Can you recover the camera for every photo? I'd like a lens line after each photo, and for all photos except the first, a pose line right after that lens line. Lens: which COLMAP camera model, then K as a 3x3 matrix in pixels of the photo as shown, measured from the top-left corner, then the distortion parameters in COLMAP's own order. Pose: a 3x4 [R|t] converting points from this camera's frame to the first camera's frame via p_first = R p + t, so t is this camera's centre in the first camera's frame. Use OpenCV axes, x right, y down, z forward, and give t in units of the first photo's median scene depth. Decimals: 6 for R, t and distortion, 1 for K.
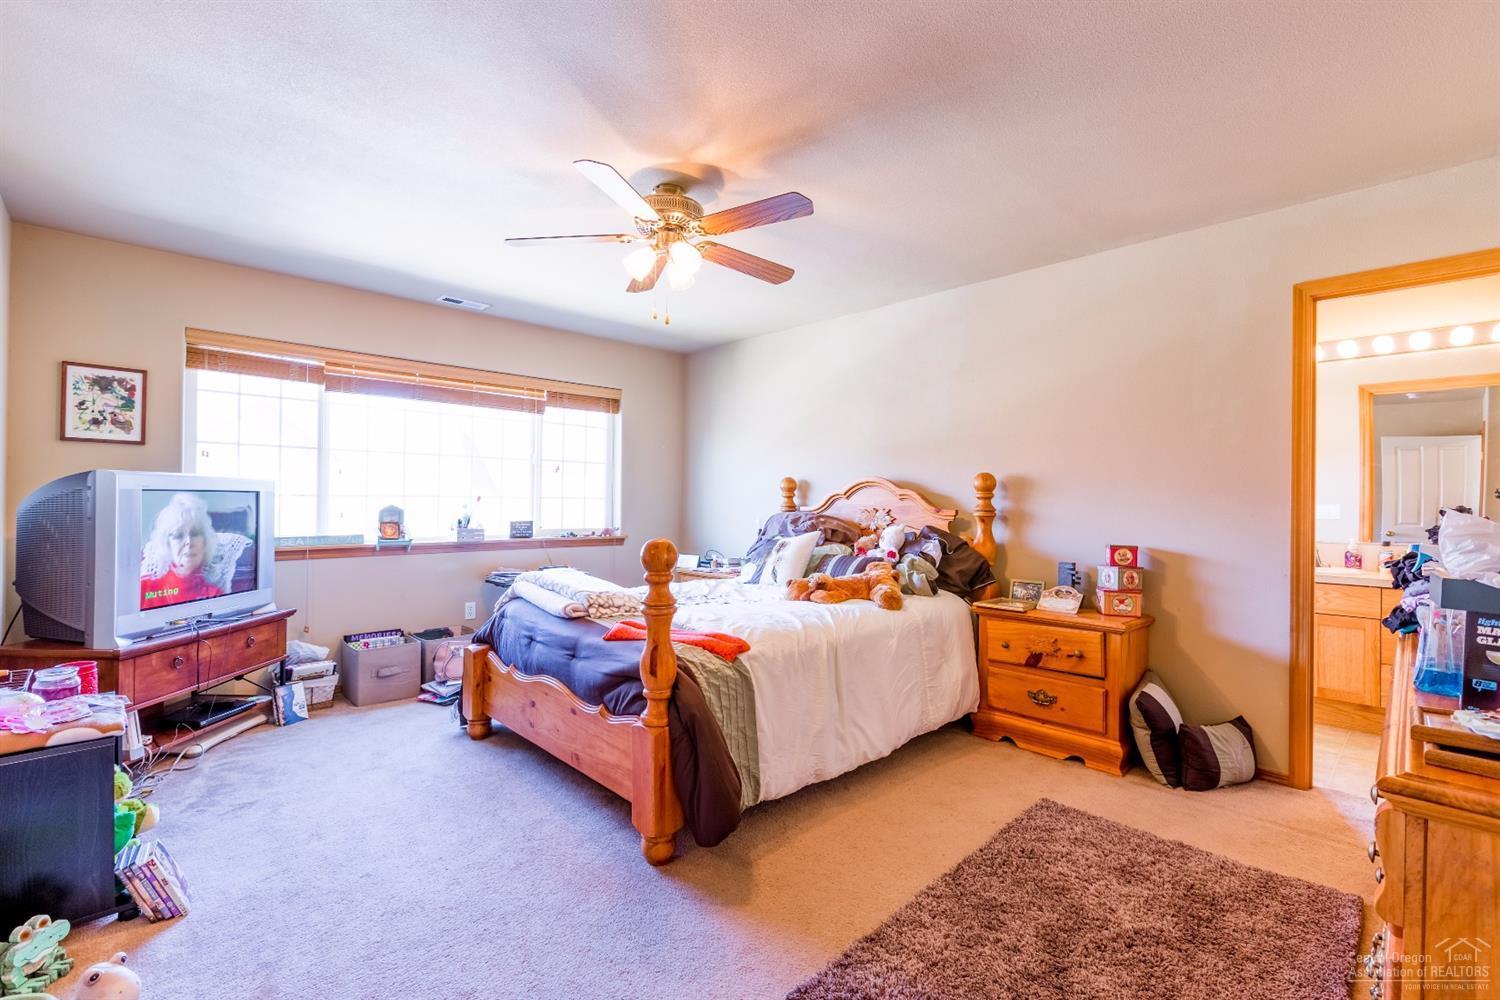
lens RADIAL K [[662.9, 0, 744.8], [0, 662.9, 504.2], [0, 0, 1]] dist [0.001200, 0.000168]
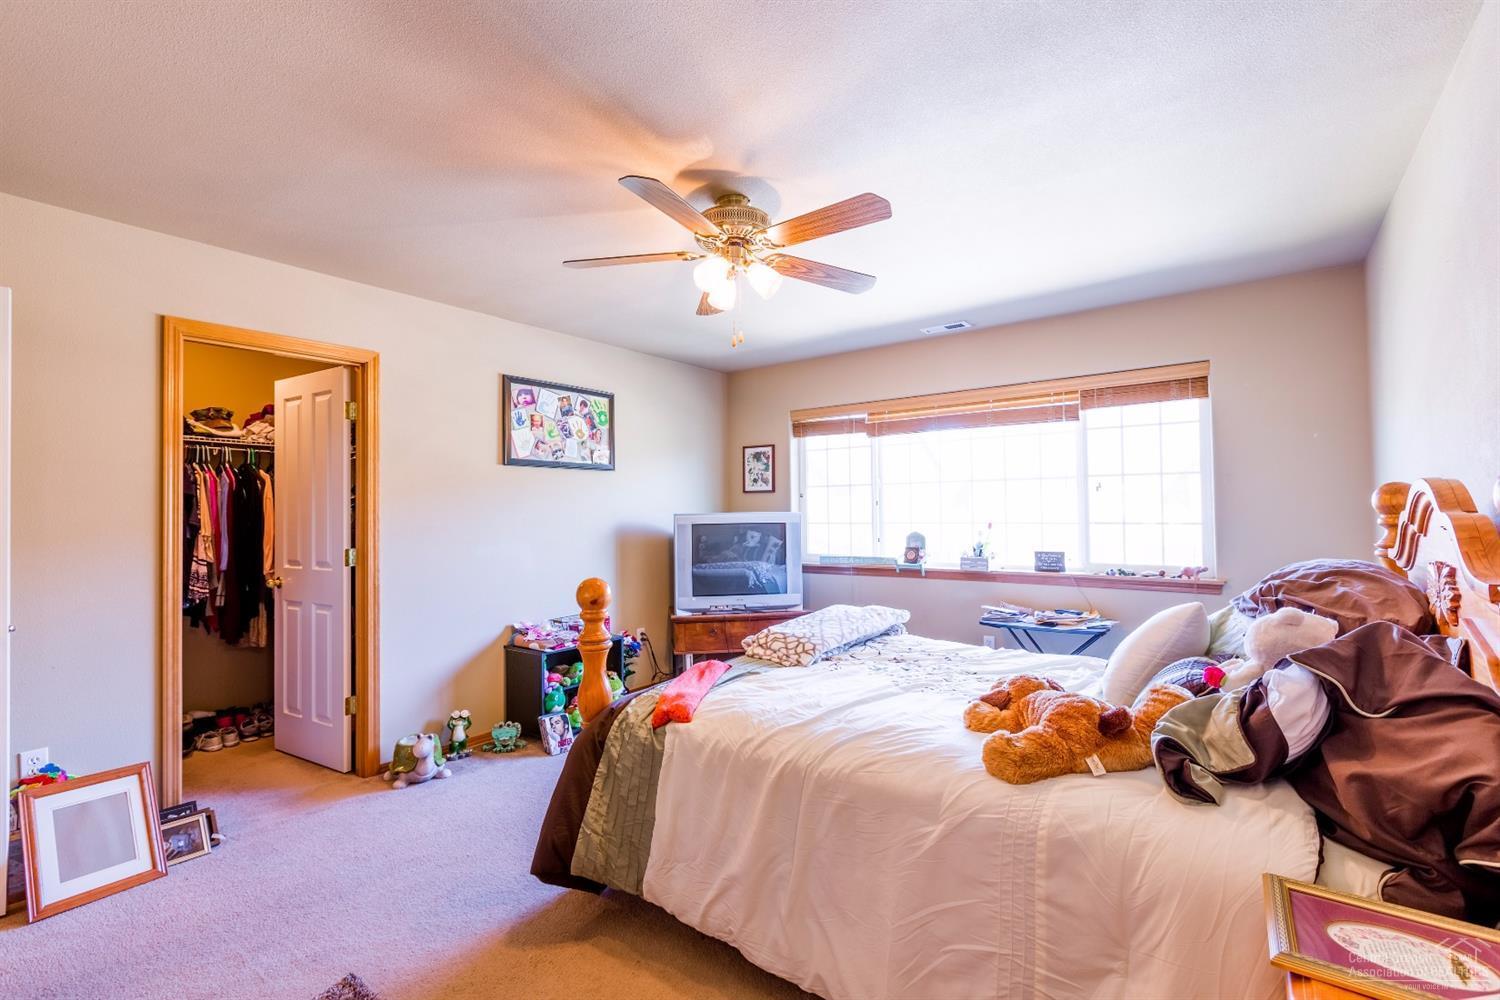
lens RADIAL K [[662.9, 0, 749.0], [0, 662.9, 504.4], [0, 0, 1]] dist [0.001200, 0.000168]
pose [[0.166067, -0.023267, -0.985840, 0.570281], [0.007485, 0.999723, -0.022334, -0.024657], [0.986086, -0.003670, 0.166195, 0.631204]]
